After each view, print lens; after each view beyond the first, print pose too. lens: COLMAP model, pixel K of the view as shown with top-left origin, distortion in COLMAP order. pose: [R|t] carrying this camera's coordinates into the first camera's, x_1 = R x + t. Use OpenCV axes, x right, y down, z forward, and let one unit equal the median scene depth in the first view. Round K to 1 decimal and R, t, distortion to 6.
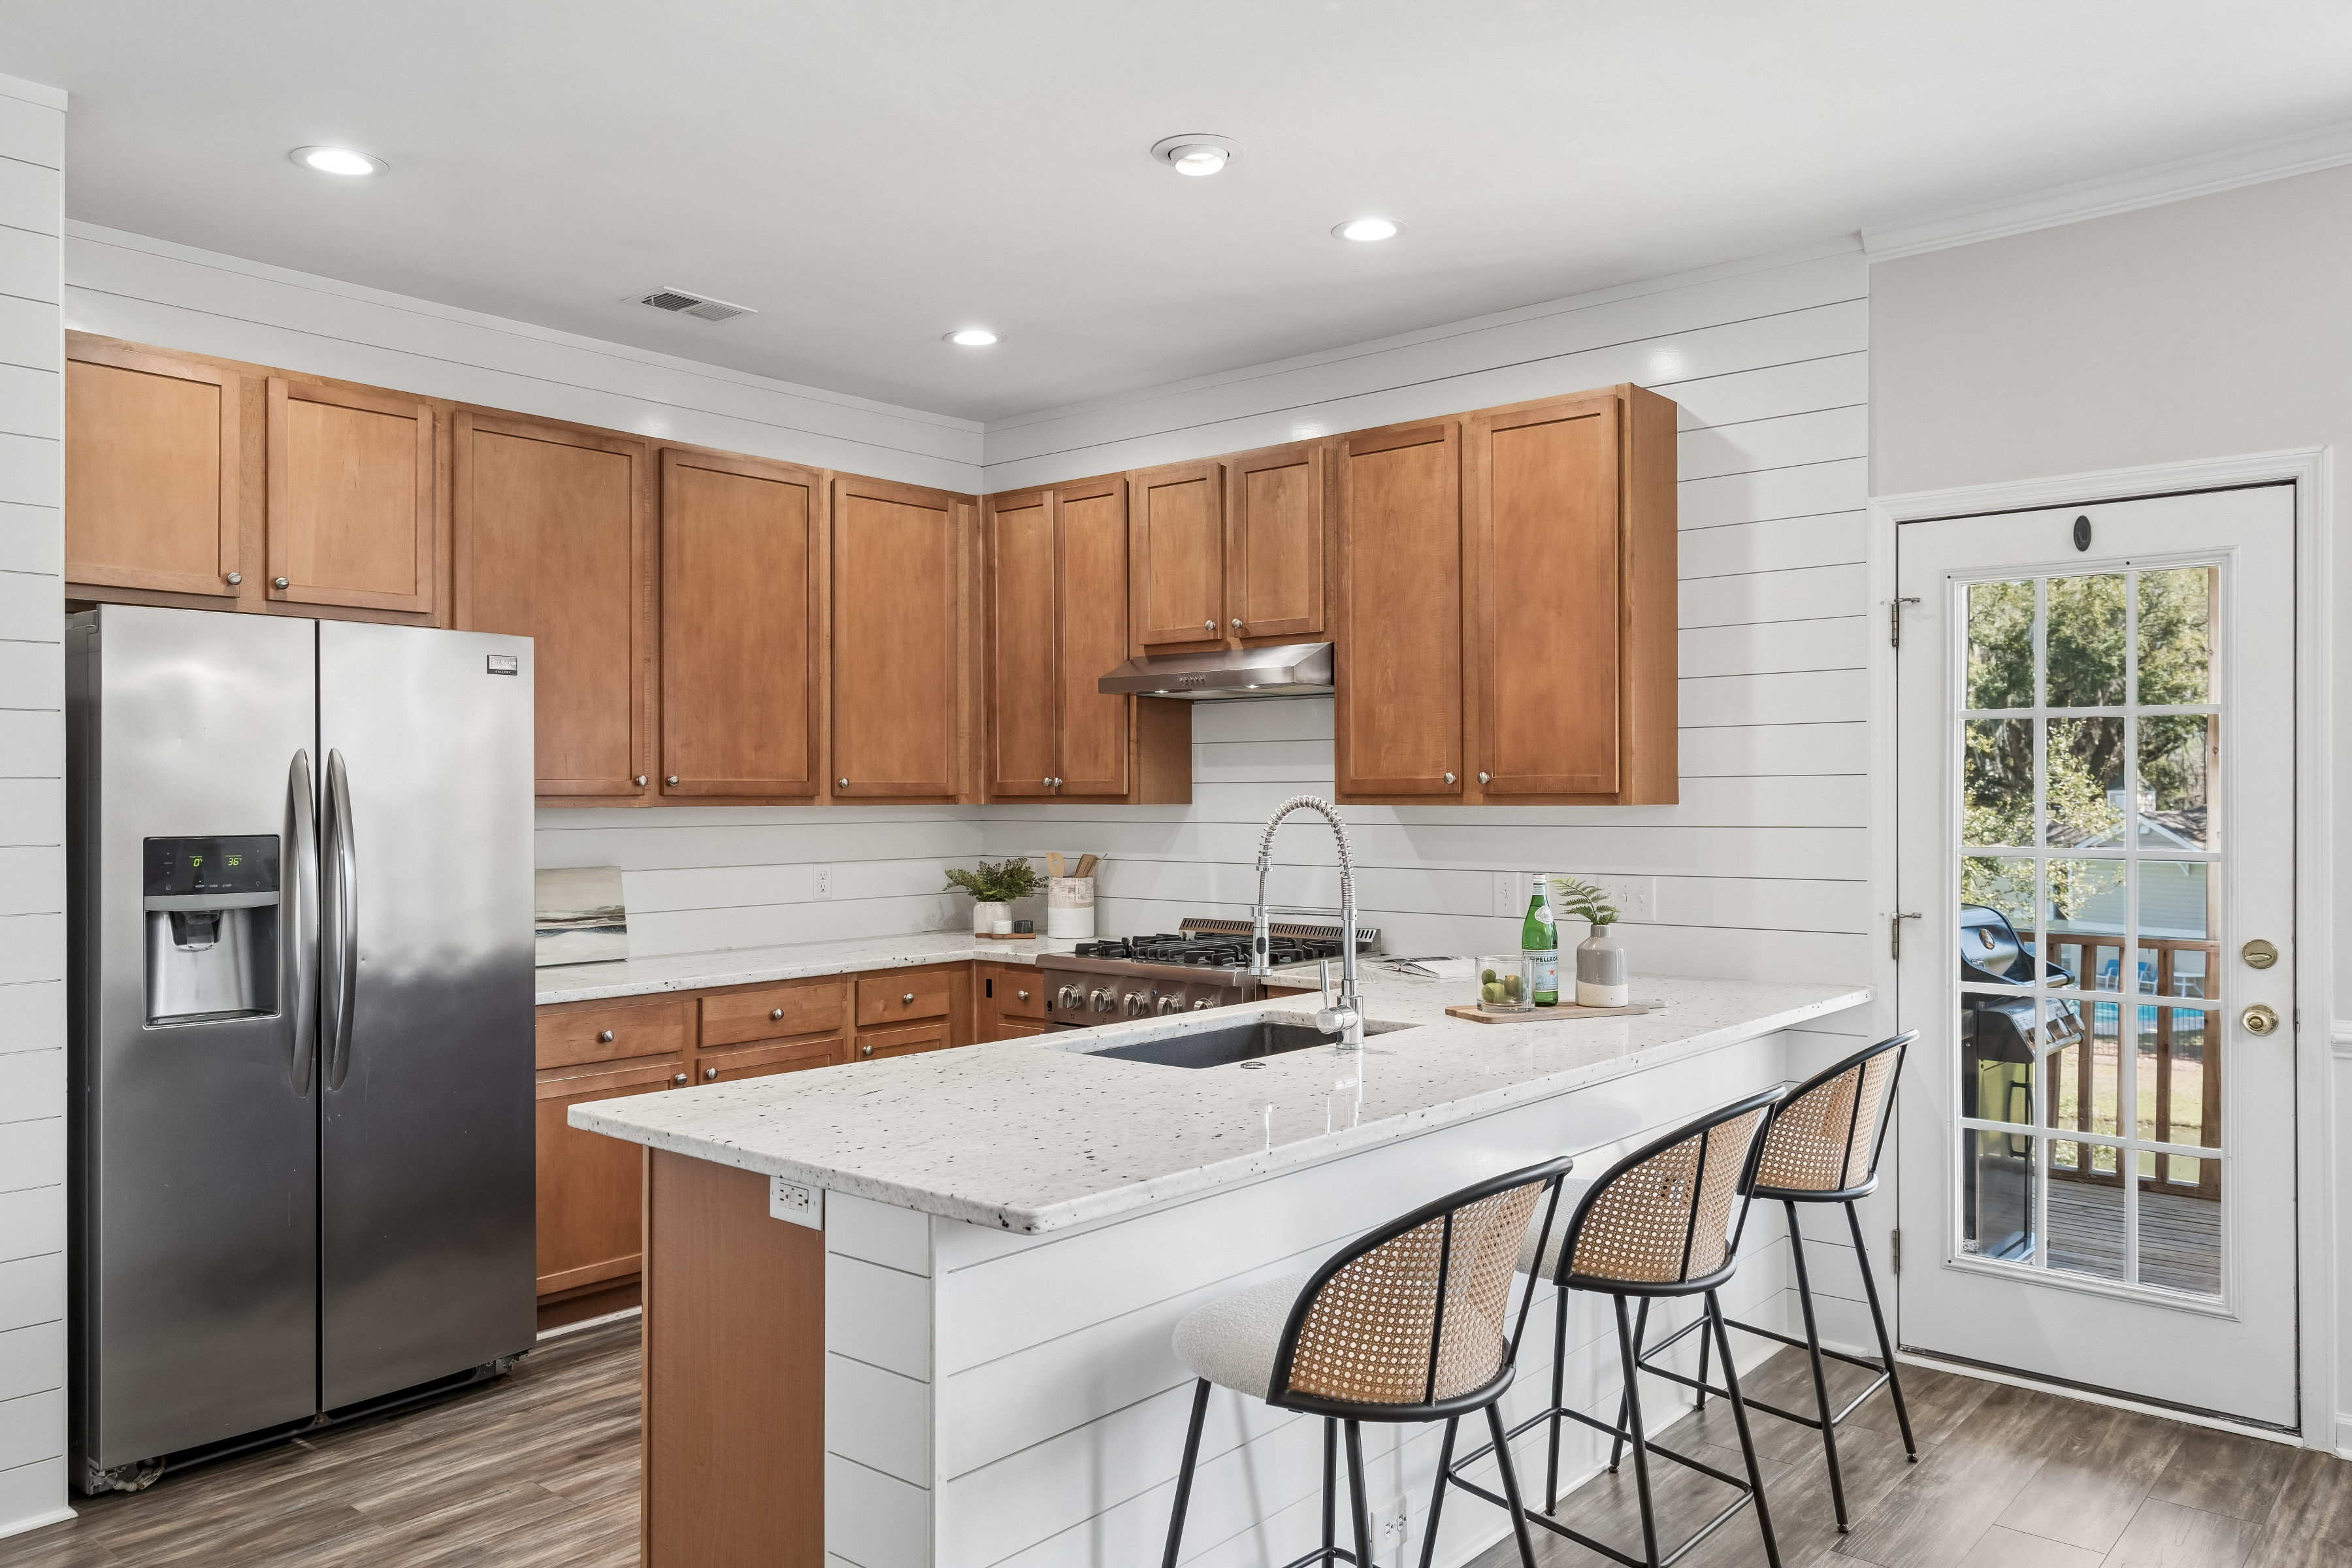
lens RADIAL K [[1666.1, 0, 1176.0], [0, 1666.1, 784.0], [0, 0, 1]] dist [0.011145, -0.002151]
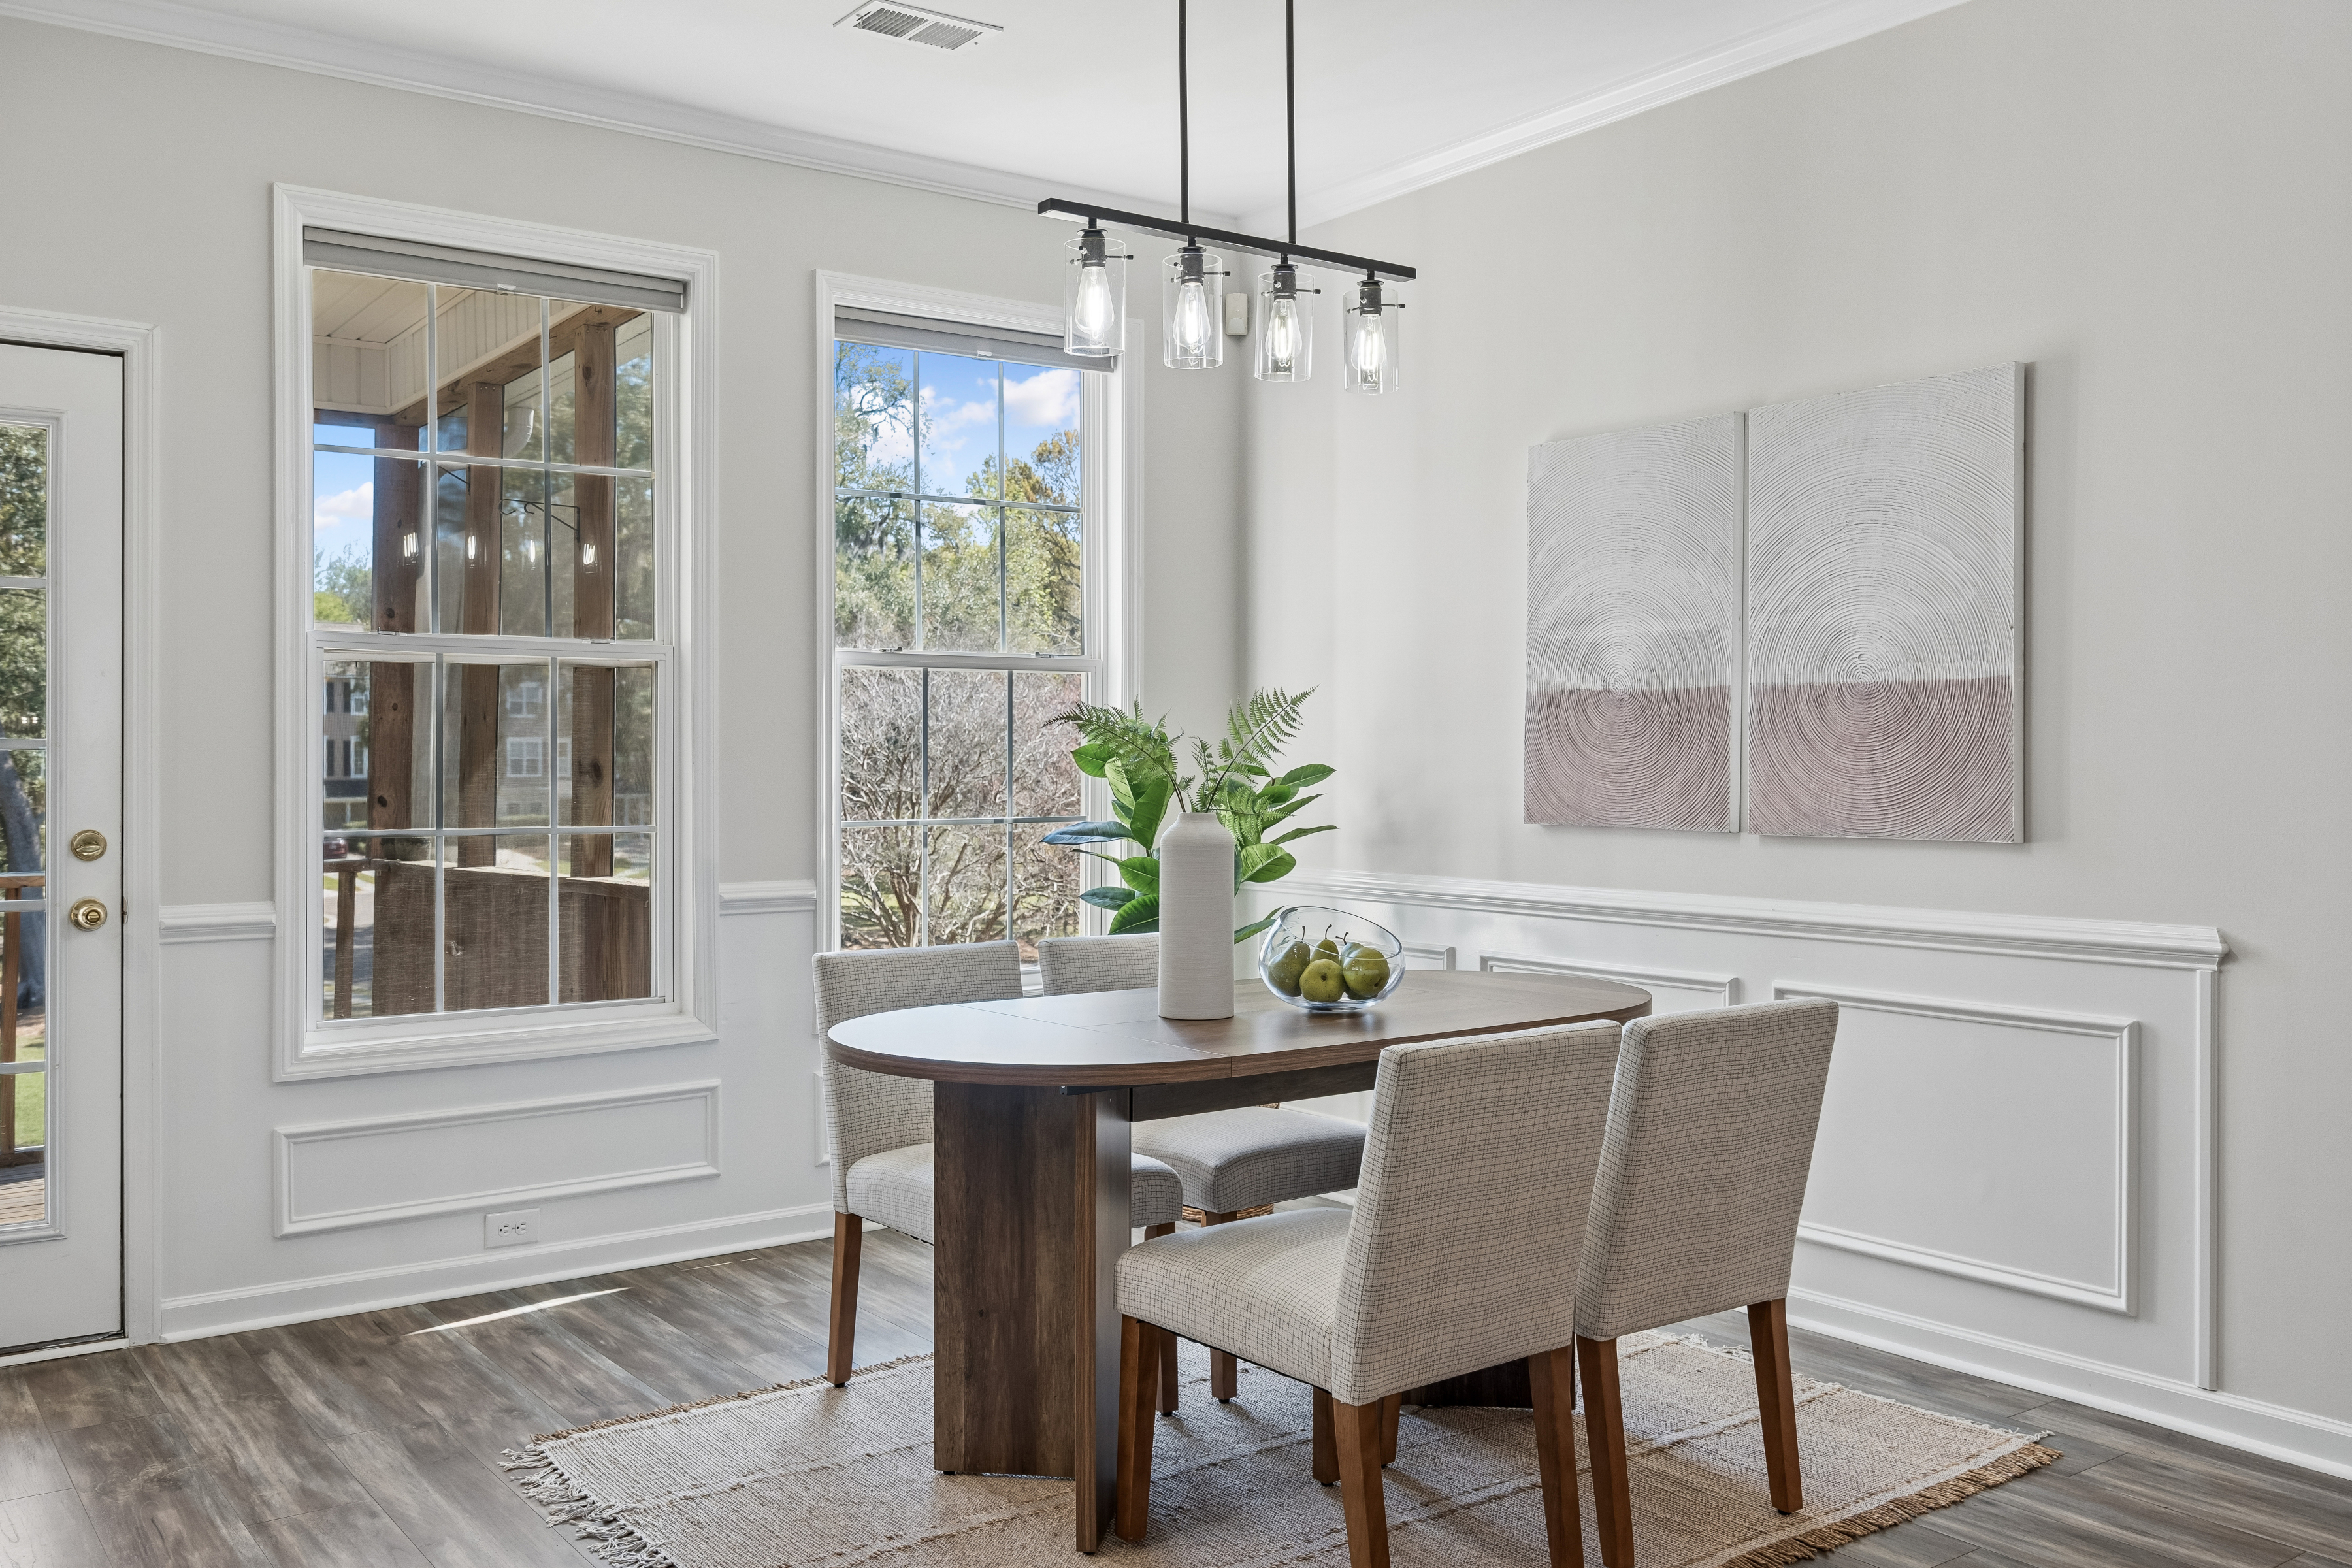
lens RADIAL K [[1961.5, 0, 1176.0], [0, 1961.5, 784.0], [0, 0, 1]] dist [0.008466, -0.001357]
pose [[0.227256, -0.007028, 0.973810, -0.241692], [-0.007632, 0.999930, 0.008997, 0.042147], [-0.973805, -0.009476, 0.227187, 0.118718]]
